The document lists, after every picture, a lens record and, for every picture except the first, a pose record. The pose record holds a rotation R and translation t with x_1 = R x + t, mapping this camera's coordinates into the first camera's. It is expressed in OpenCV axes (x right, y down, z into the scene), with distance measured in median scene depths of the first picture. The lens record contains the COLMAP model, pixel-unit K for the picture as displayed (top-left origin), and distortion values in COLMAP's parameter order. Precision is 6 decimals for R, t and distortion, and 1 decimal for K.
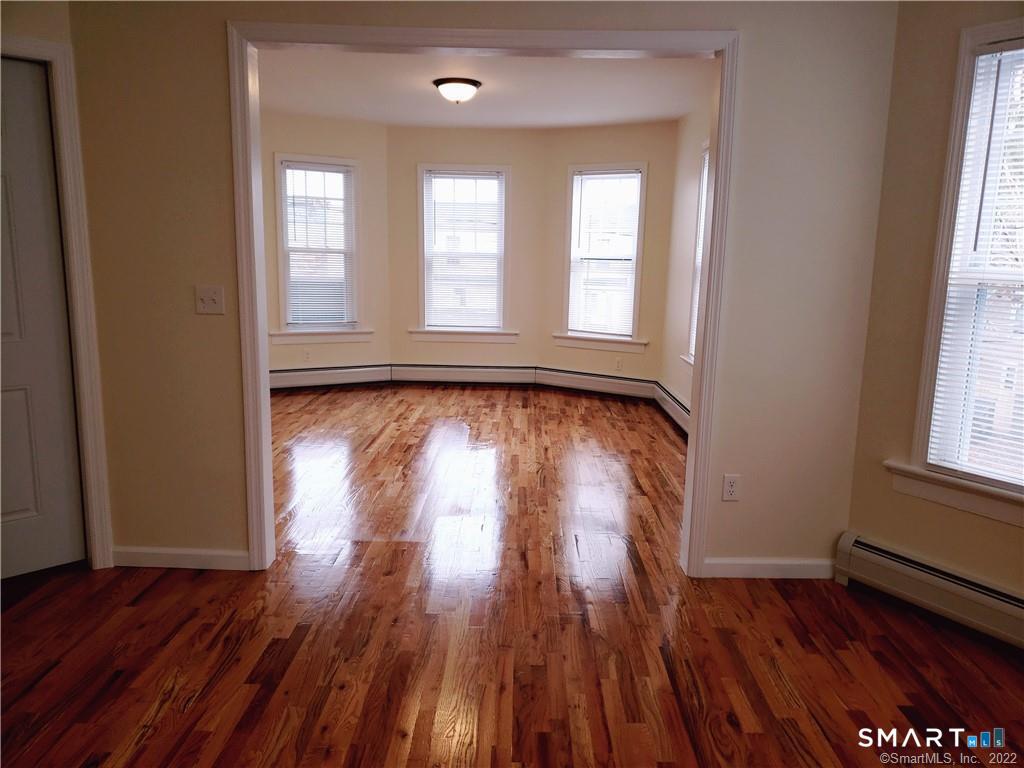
lens RADIAL K [[790.5, 0, 507.3], [0, 790.5, 413.5], [0, 0, 1]] dist [0.048614, -0.002291]
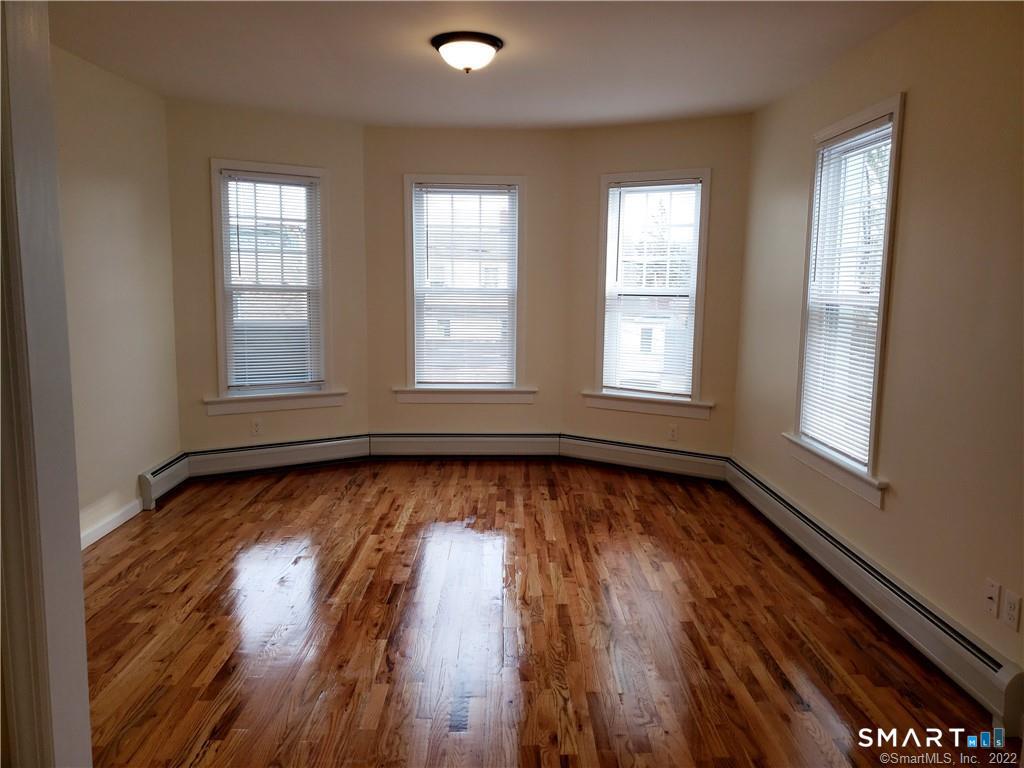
lens RADIAL K [[790.5, 0, 503.9], [0, 790.5, 382.3], [0, 0, 1]] dist [0.048614, -0.002291]
pose [[0.999741, -0.012077, 0.019275, -0.035247], [0.013416, 0.997392, -0.070912, -0.060956], [-0.018369, 0.071152, 0.997296, 0.257500]]
